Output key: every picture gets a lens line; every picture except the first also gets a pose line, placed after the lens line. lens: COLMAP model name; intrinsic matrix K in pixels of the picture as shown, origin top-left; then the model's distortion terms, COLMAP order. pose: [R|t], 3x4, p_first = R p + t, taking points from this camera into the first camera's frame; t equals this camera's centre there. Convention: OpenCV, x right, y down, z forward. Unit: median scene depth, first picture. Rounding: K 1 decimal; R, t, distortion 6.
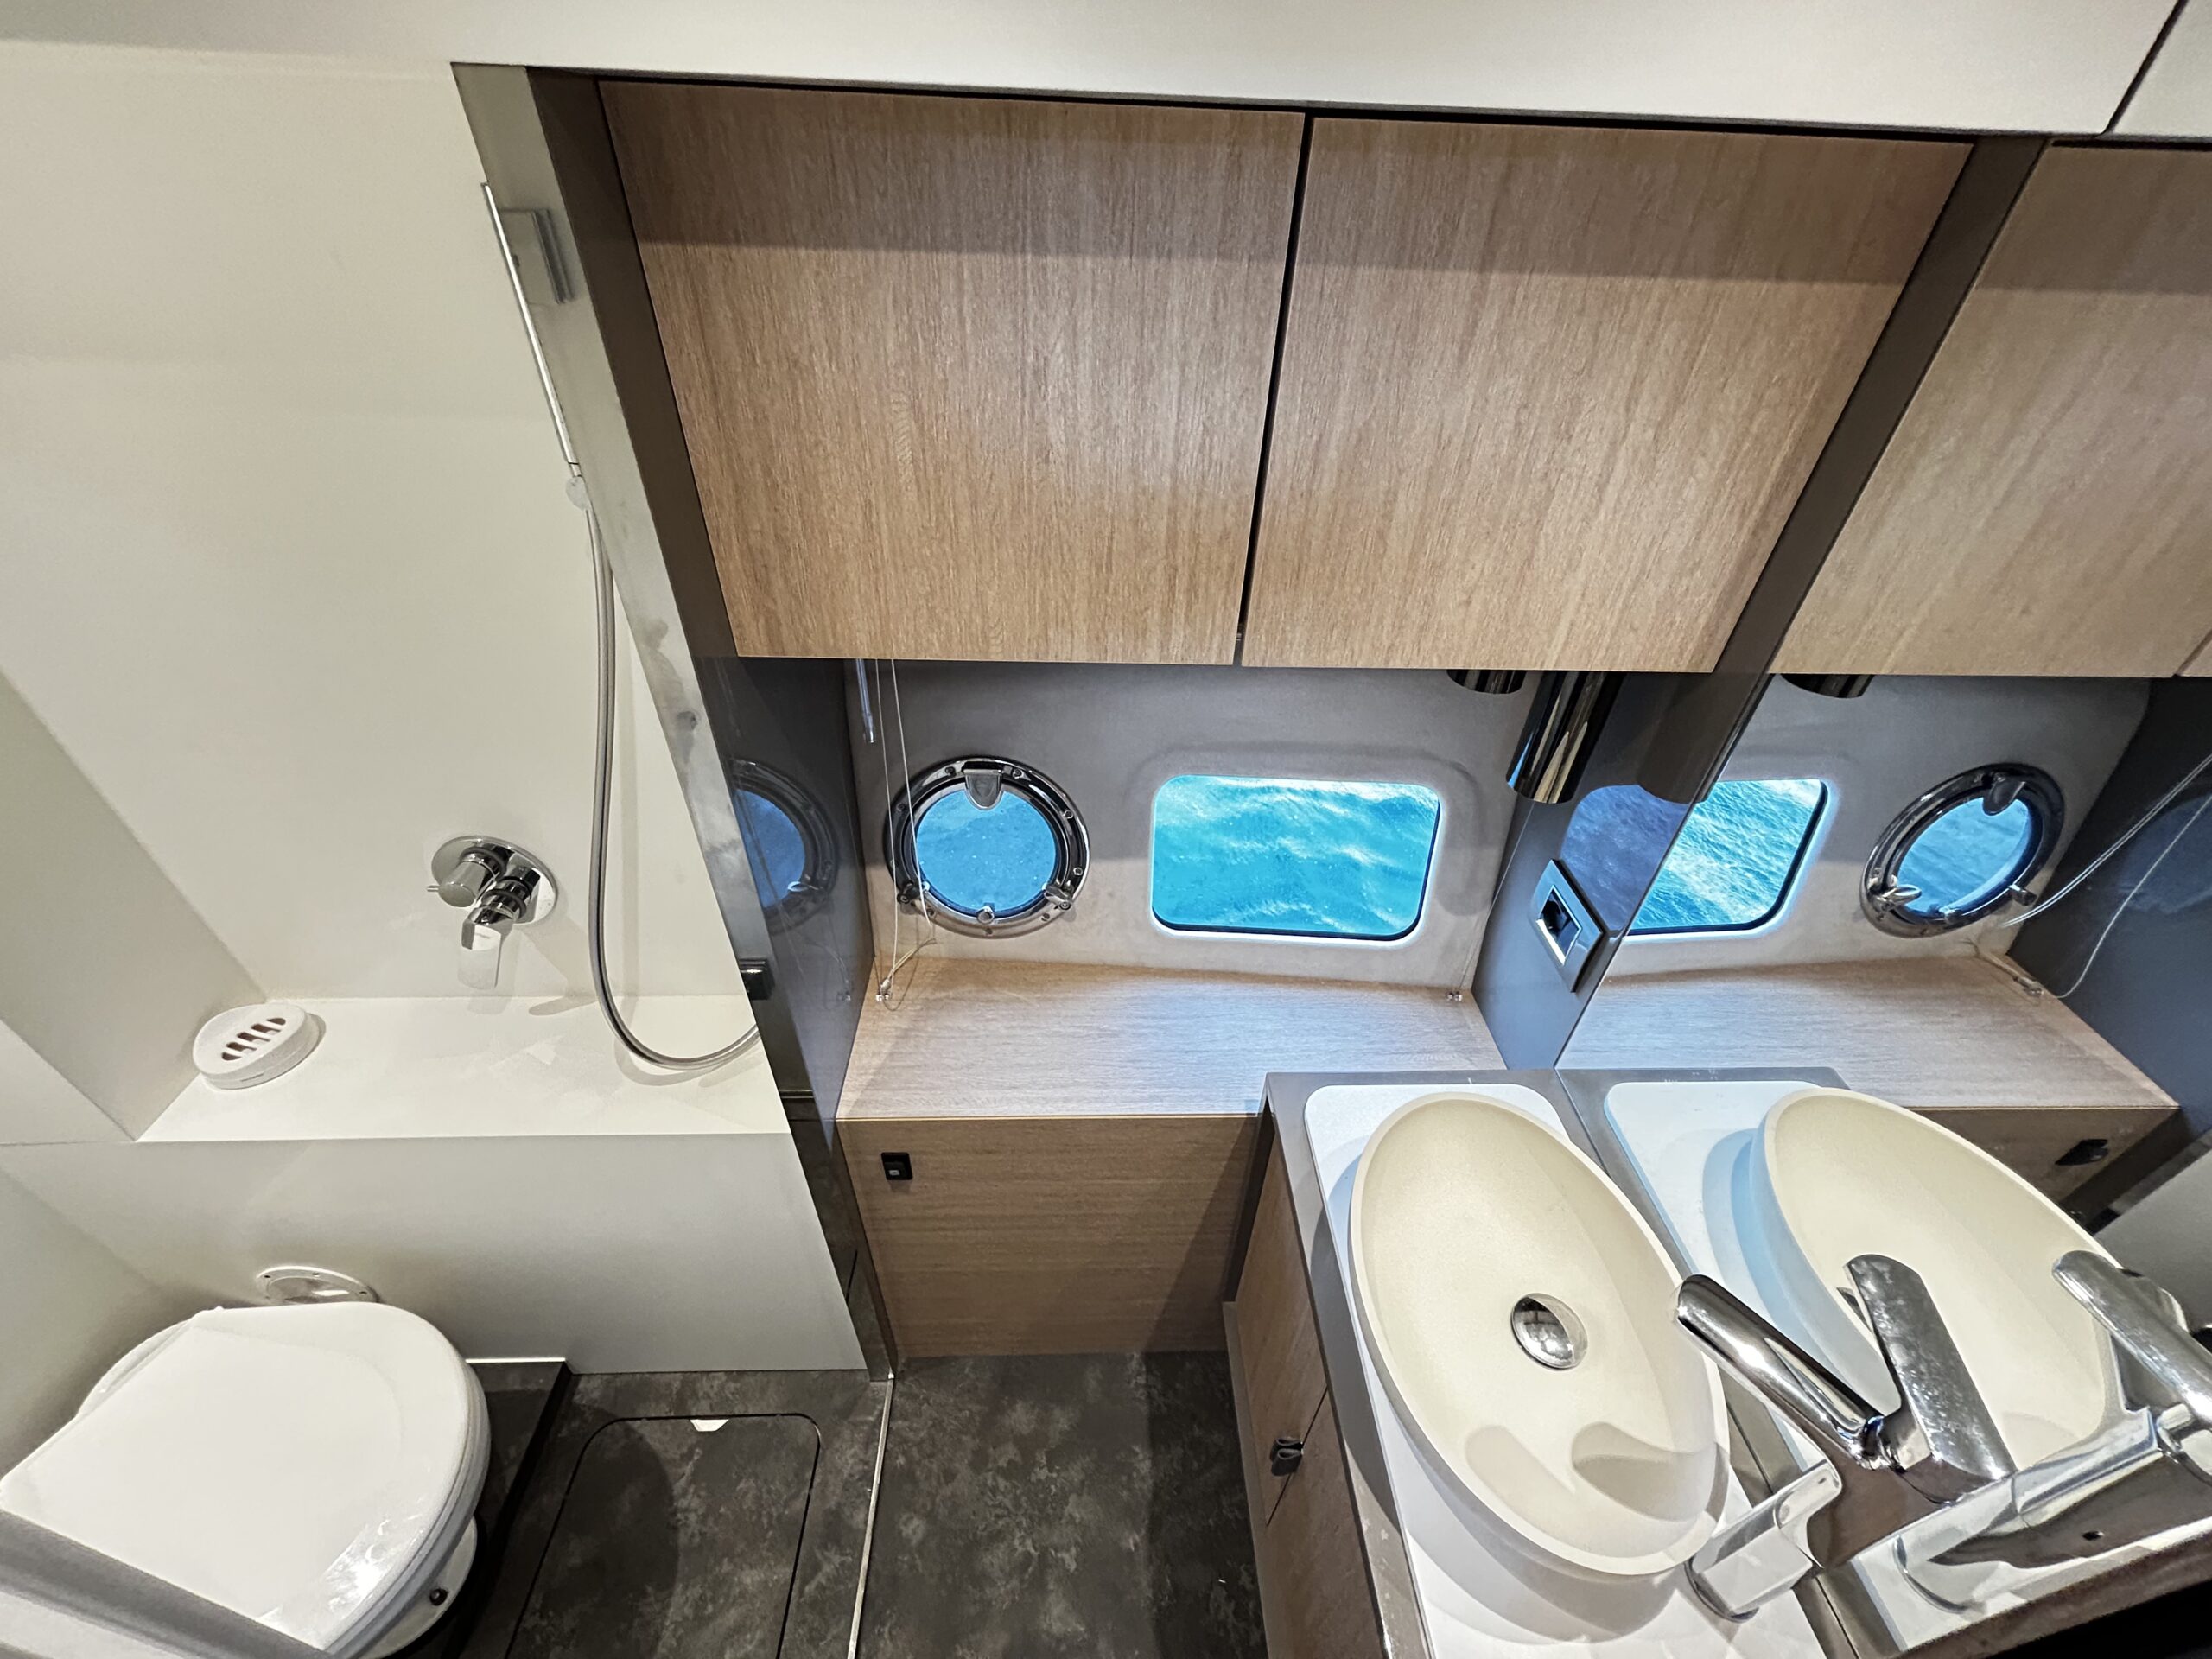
lens RADIAL K [[891.9, 0, 1100.9], [0, 891.9, 835.1], [0, 0, 1]] dist [-0.000555, -0.000269]
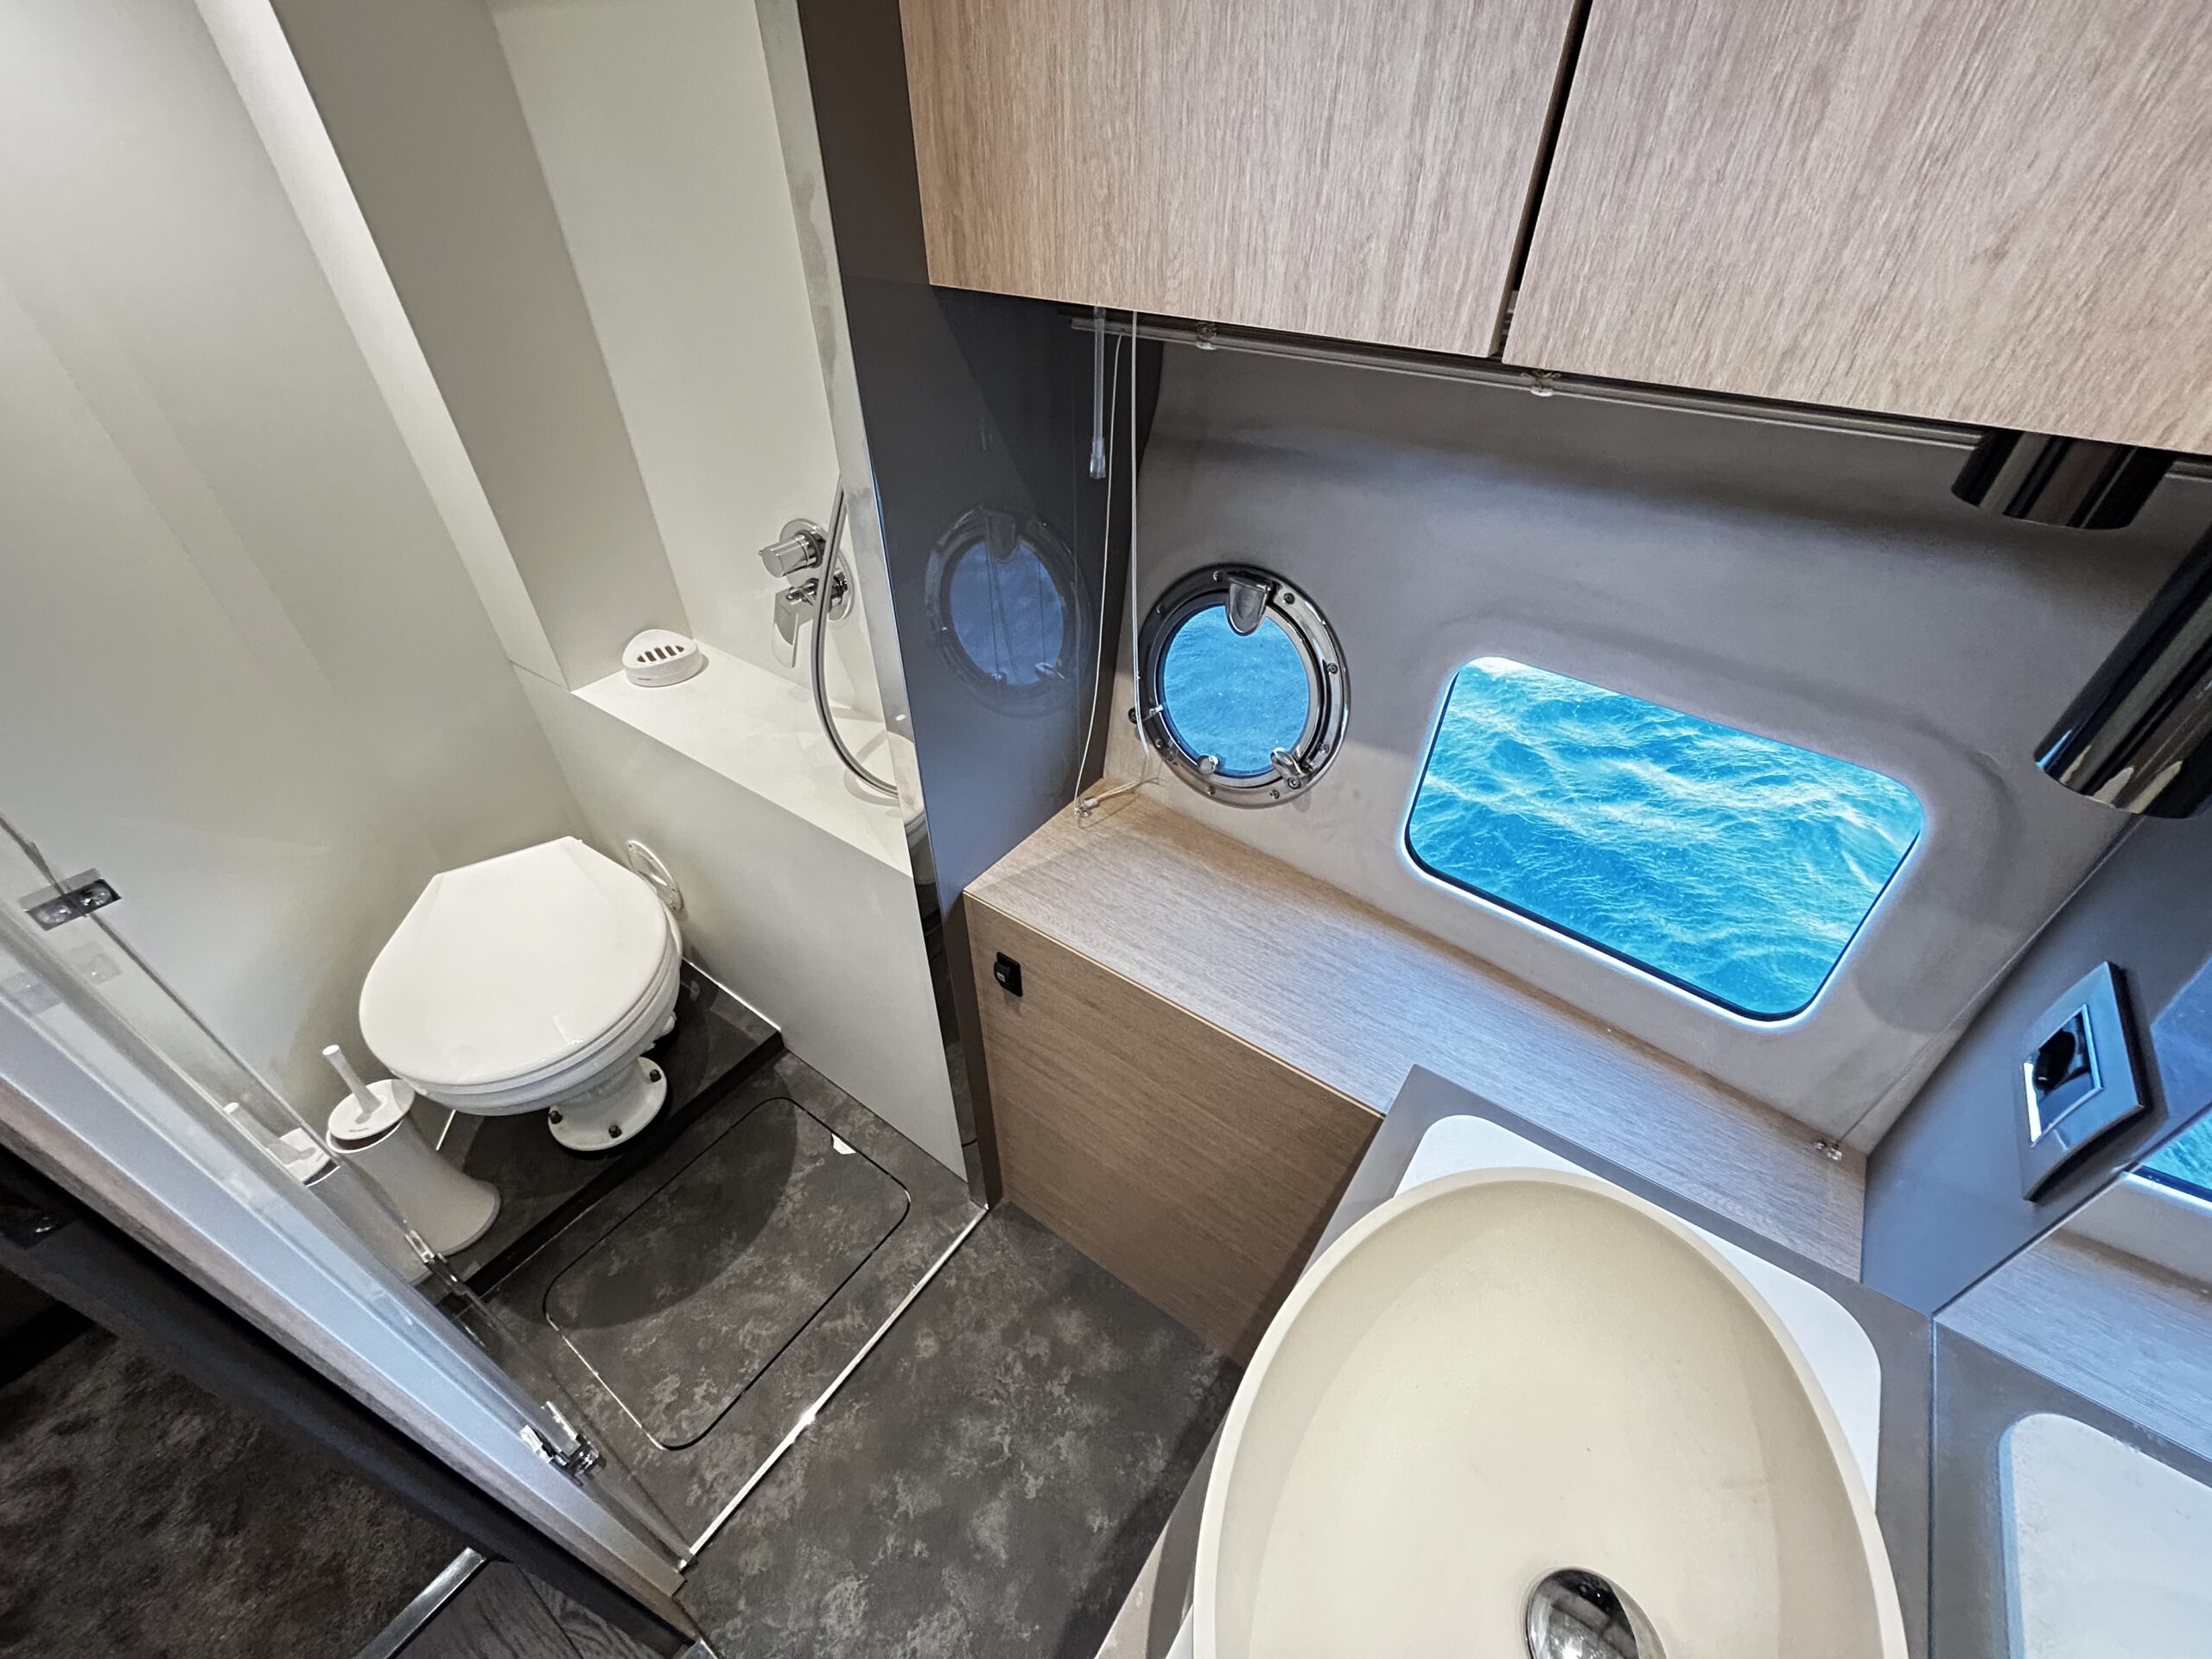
lens RADIAL K [[891.9, 0, 1100.9], [0, 891.9, 835.1], [0, 0, 1]] dist [-0.000555, -0.000269]
pose [[0.792067, 0.364117, -0.489947, 0.269997], [-0.357728, 0.927232, 0.110780, 0.111042], [0.494632, 0.087522, 0.864685, 0.260502]]
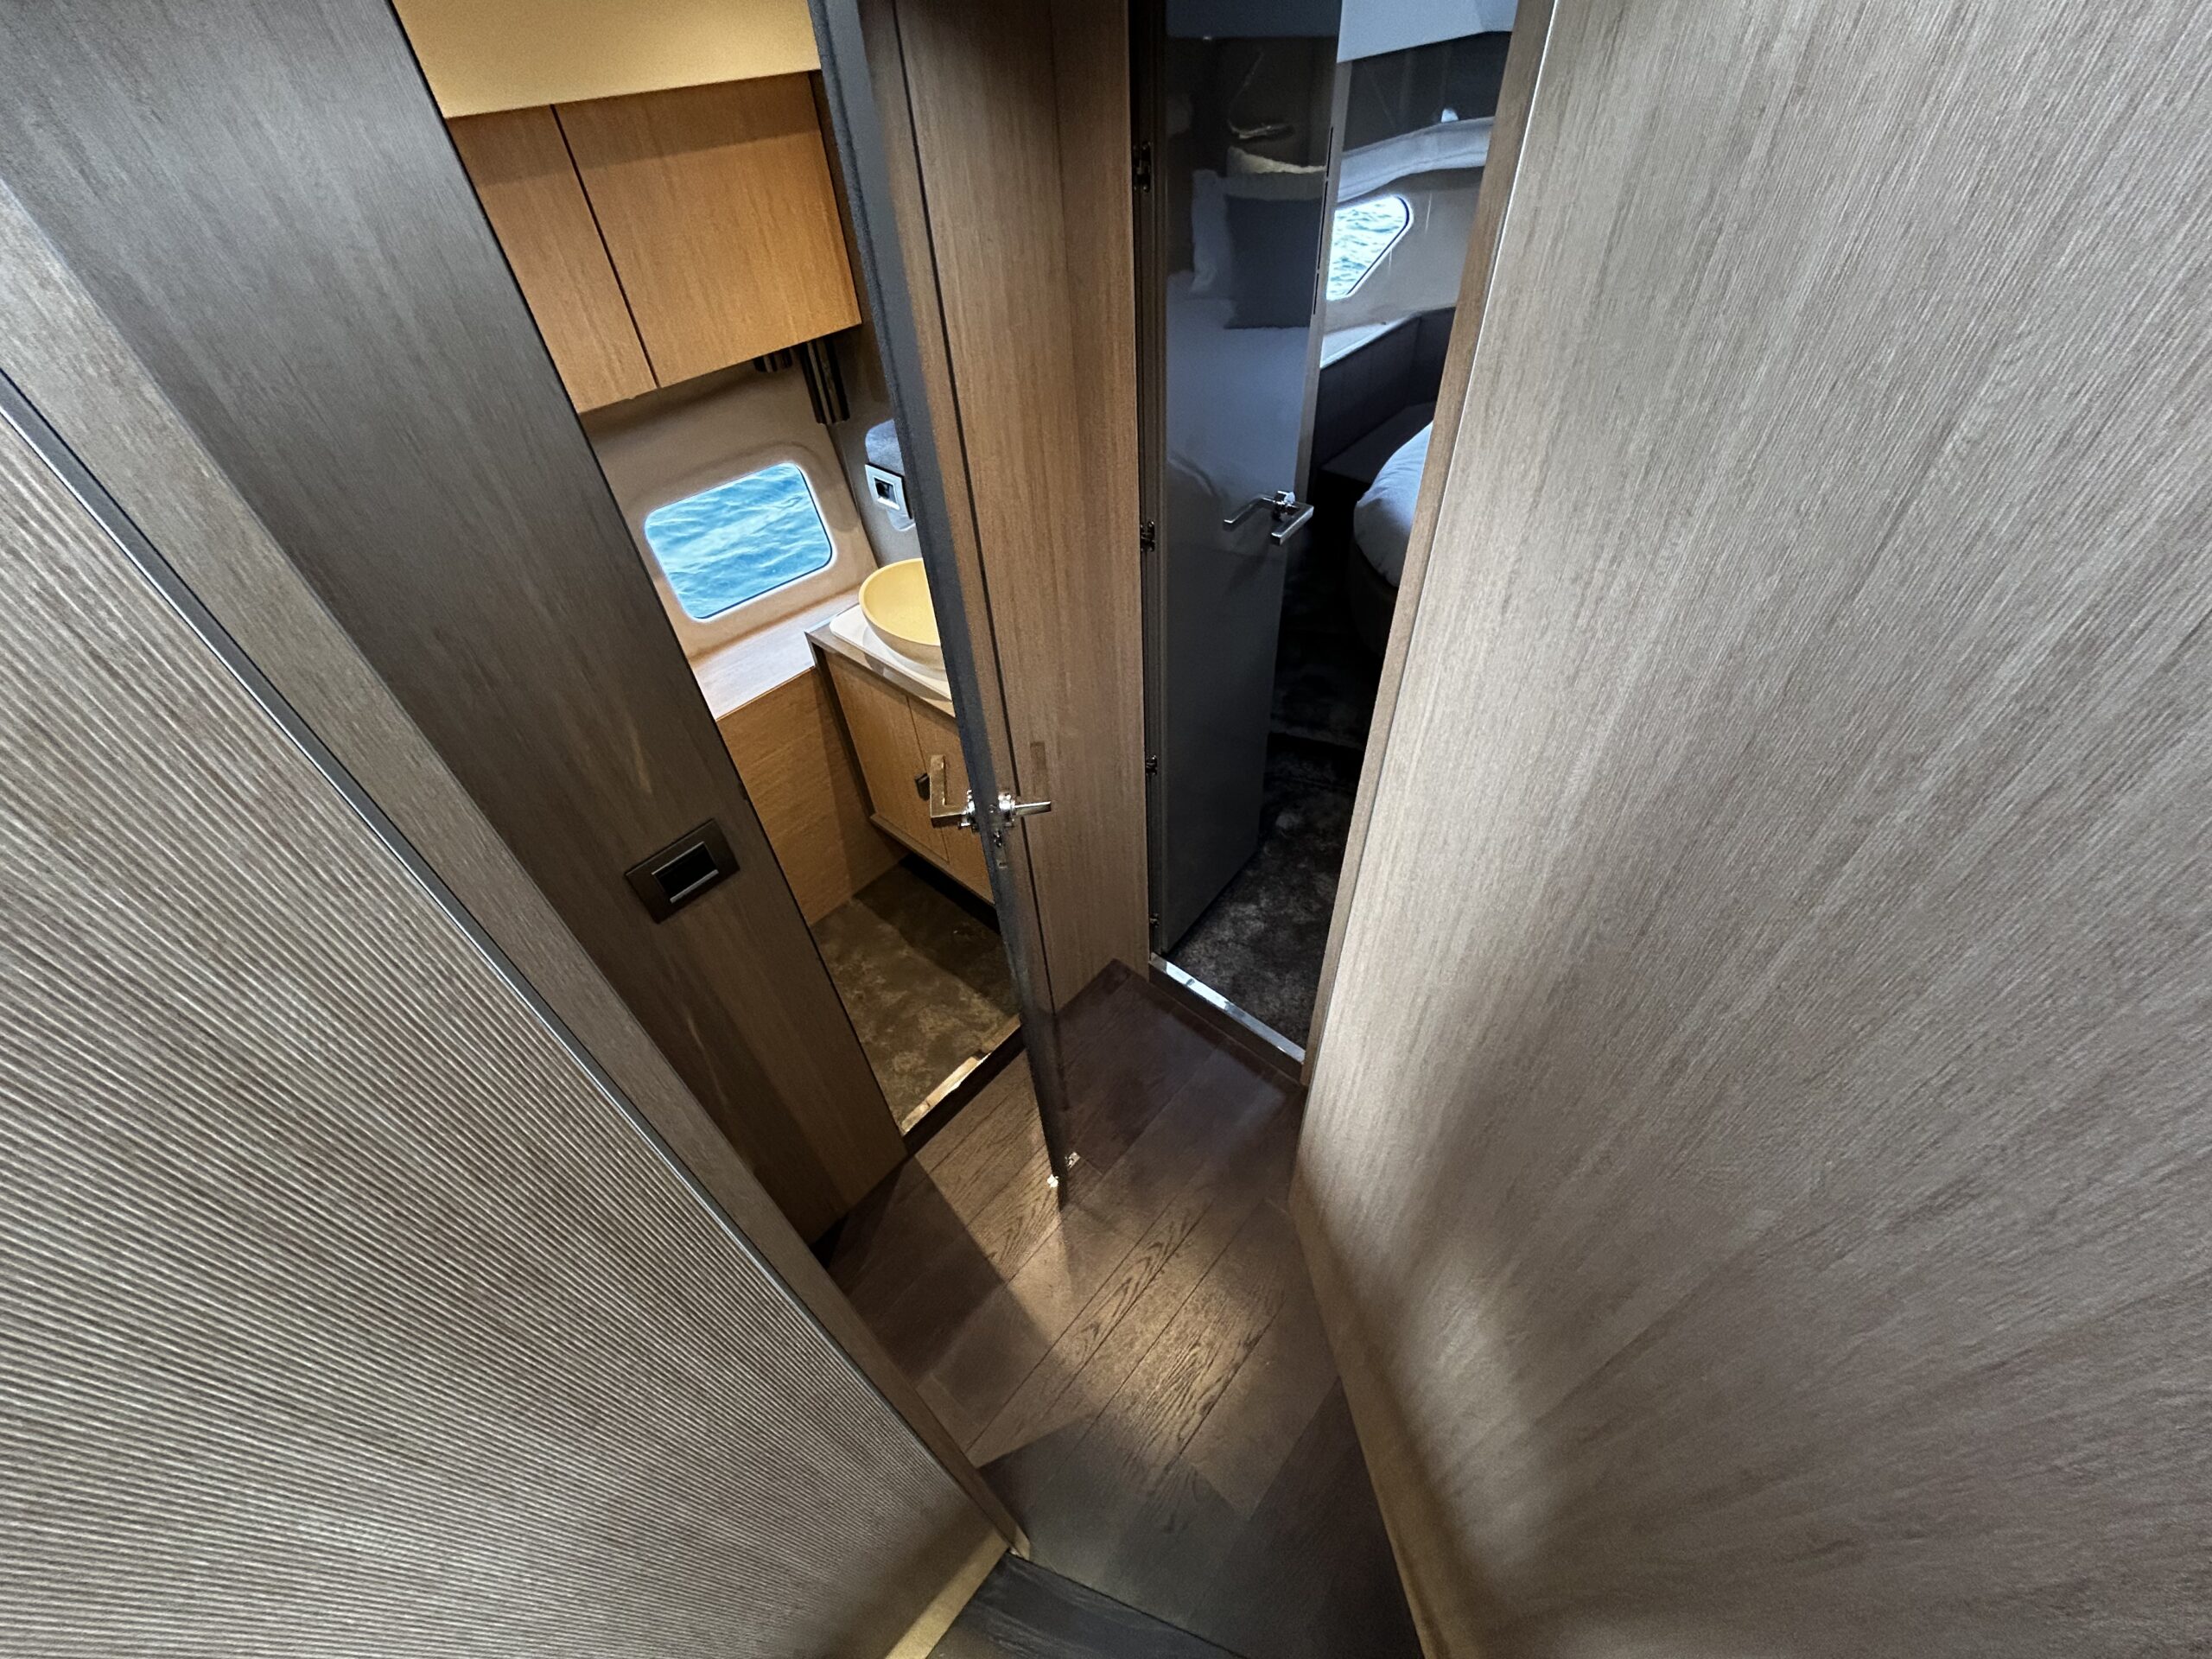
lens RADIAL K [[891.9, 0, 1100.9], [0, 891.9, 835.1], [0, 0, 1]] dist [-0.000555, -0.000269]
pose [[0.679927, -0.557734, 0.476059, -0.486604], [0.500096, 0.827507, 0.255220, 0.441022], [-0.536287, 0.064544, 0.841564, -0.796105]]
